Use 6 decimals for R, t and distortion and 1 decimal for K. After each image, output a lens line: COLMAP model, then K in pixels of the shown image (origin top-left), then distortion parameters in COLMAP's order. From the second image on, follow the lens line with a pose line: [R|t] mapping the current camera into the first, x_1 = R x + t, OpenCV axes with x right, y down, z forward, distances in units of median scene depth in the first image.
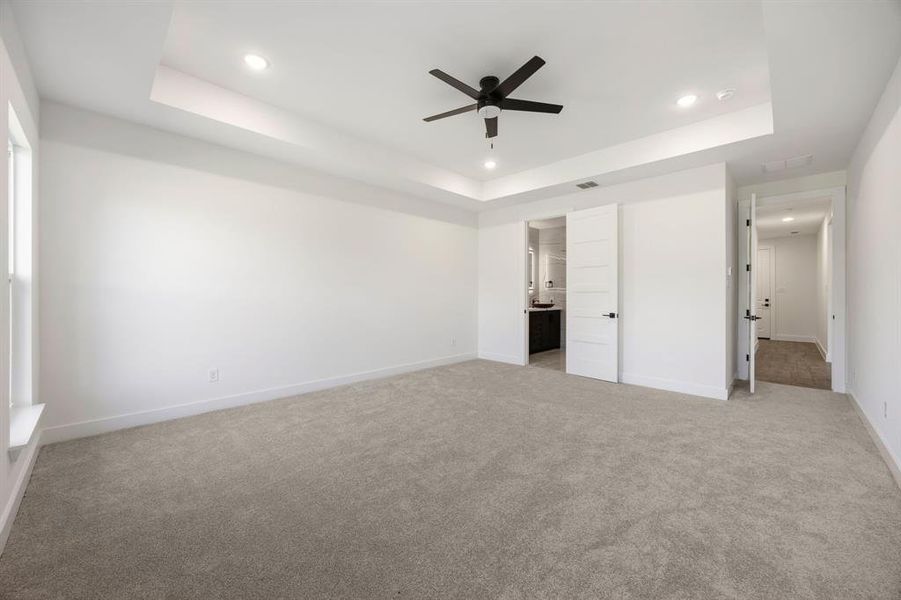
lens RADIAL K [[343.7, 0, 455.9], [0, 343.7, 294.4], [0, 0, 1]] dist [-0.004851, -0.000740]
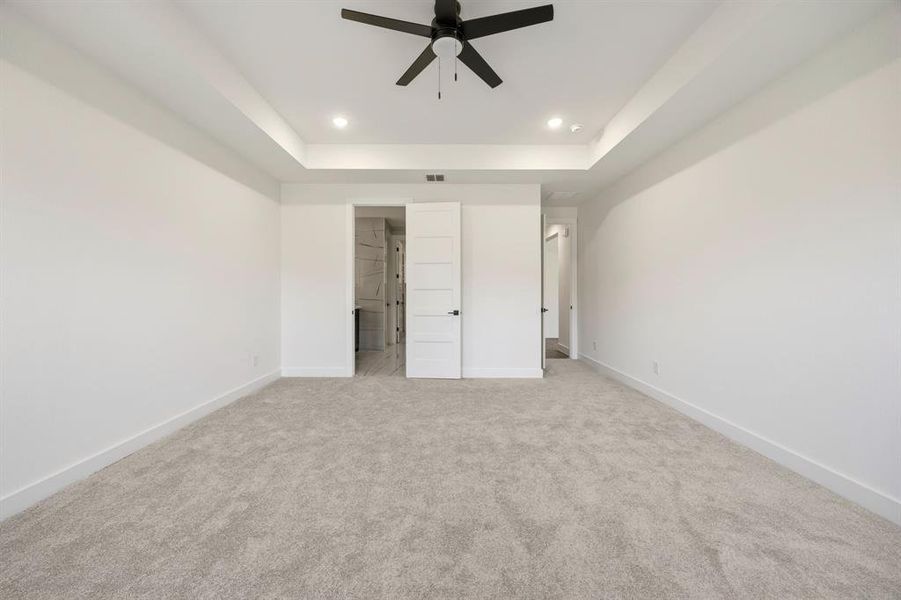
lens RADIAL K [[343.7, 0, 450.9], [0, 343.7, 291.1], [0, 0, 1]] dist [-0.004851, -0.000740]
pose [[0.721993, 0.002153, 0.691897, -0.299071], [-0.001733, 0.999998, -0.001303, -0.001166], [-0.691898, -0.000259, 0.721995, 0.331276]]
